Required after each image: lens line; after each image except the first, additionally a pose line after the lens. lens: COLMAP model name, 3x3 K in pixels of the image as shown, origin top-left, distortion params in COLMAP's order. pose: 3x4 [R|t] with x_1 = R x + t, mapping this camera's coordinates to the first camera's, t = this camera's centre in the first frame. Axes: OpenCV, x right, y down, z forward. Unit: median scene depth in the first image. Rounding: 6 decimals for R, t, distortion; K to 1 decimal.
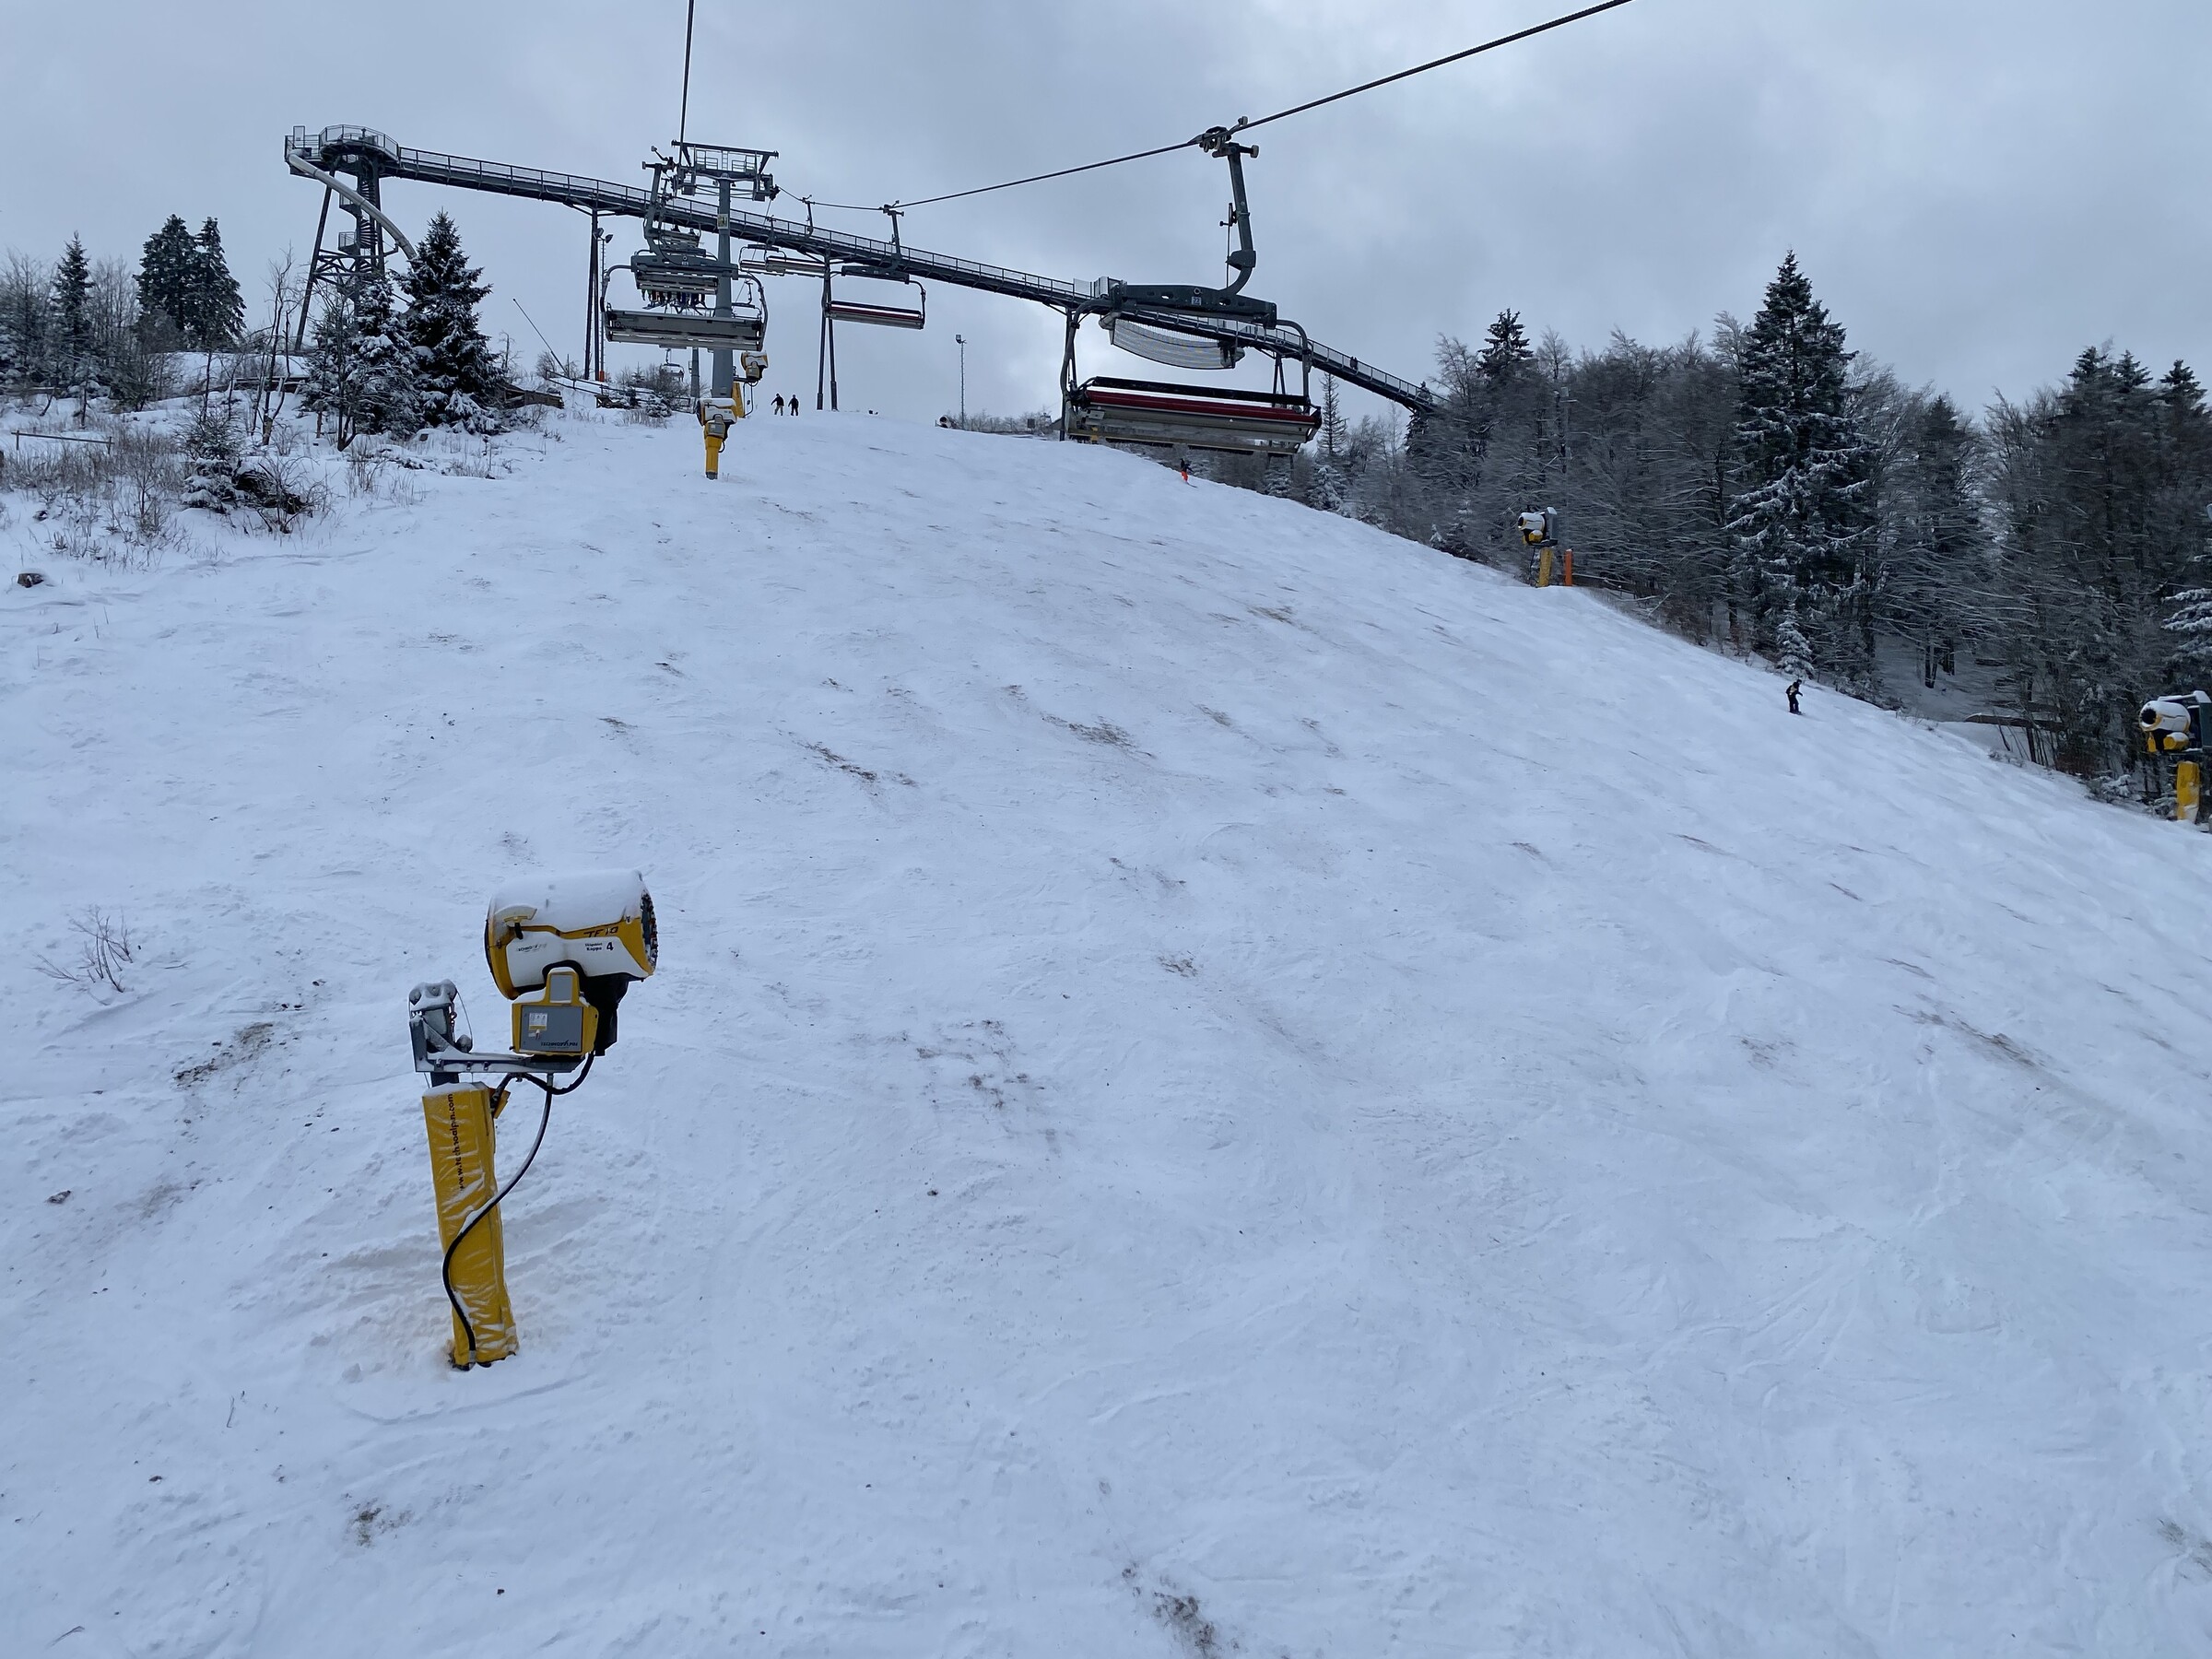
lens RADIAL K [[1773.0, 0, 1098.9], [0, 1773.0, 820.1], [0, 0, 1]] dist [0.072179, -0.049353]
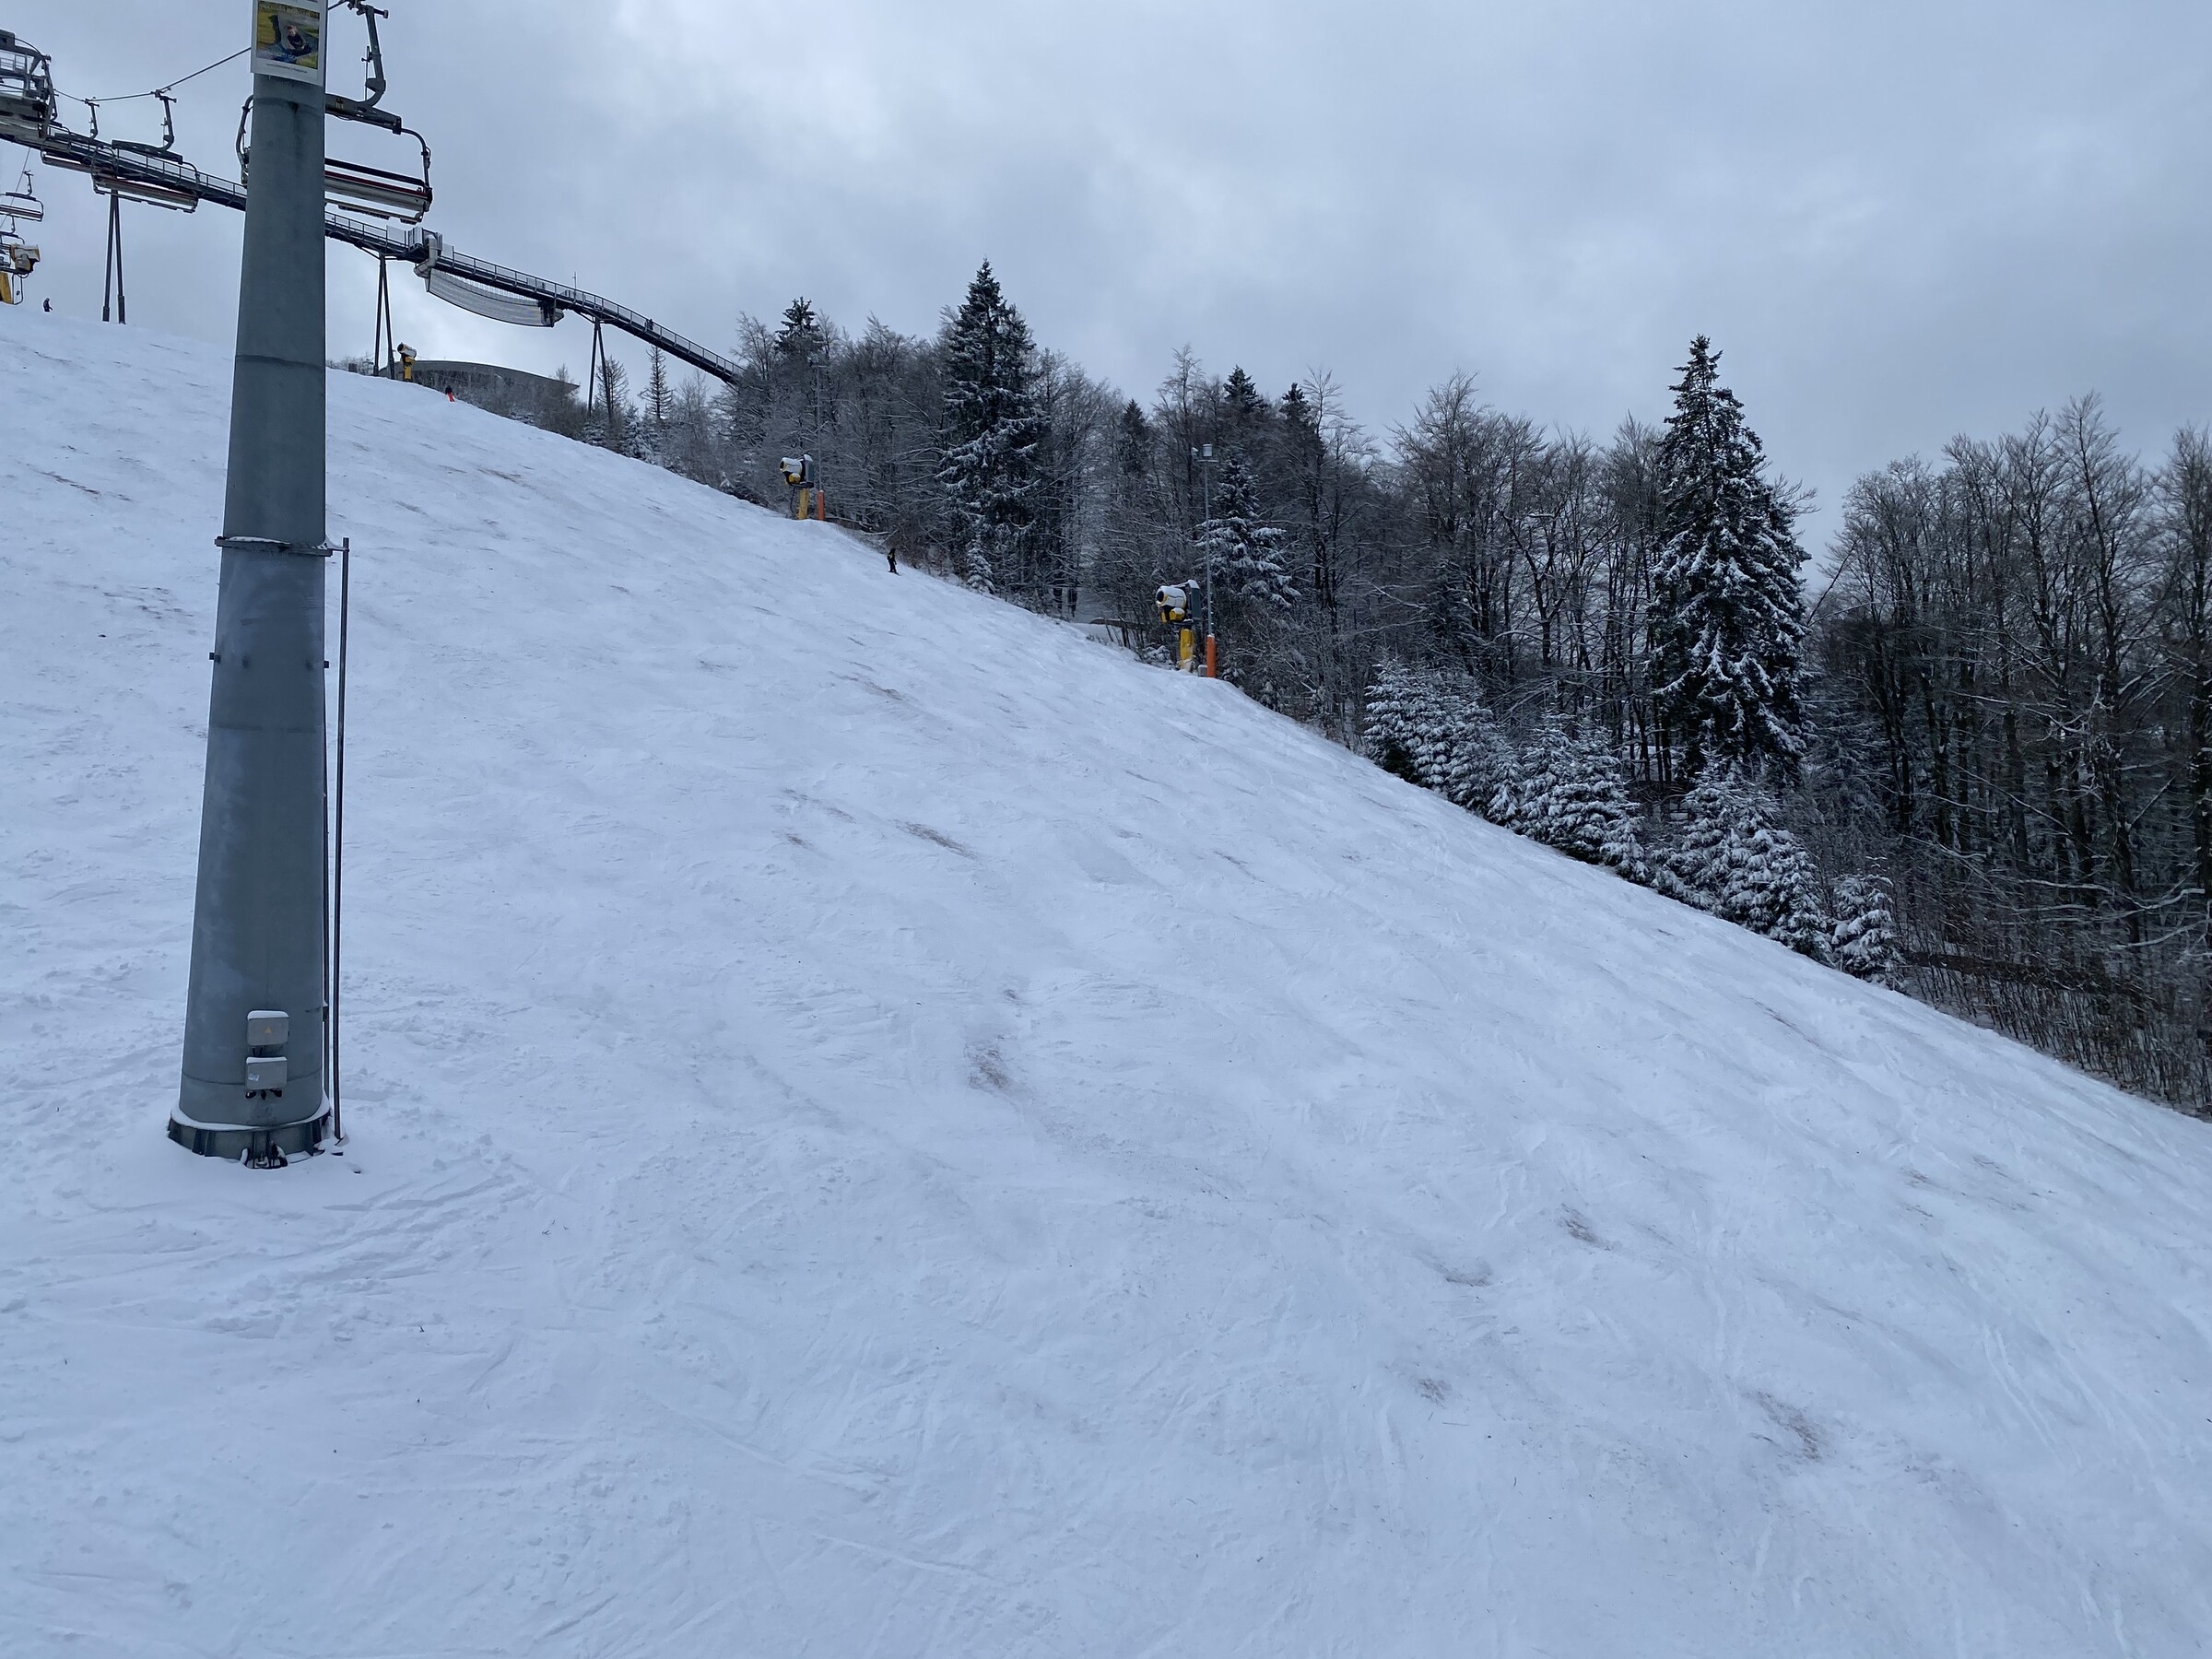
lens RADIAL K [[1773.0, 0, 1105.1], [0, 1773.0, 844.8], [0, 0, 1]] dist [0.072179, -0.049353]
pose [[0.944466, -0.006145, 0.328551, 0.052041], [0.005329, 0.999980, 0.003385, 0.087144], [-0.328566, -0.001446, 0.944480, -0.200851]]
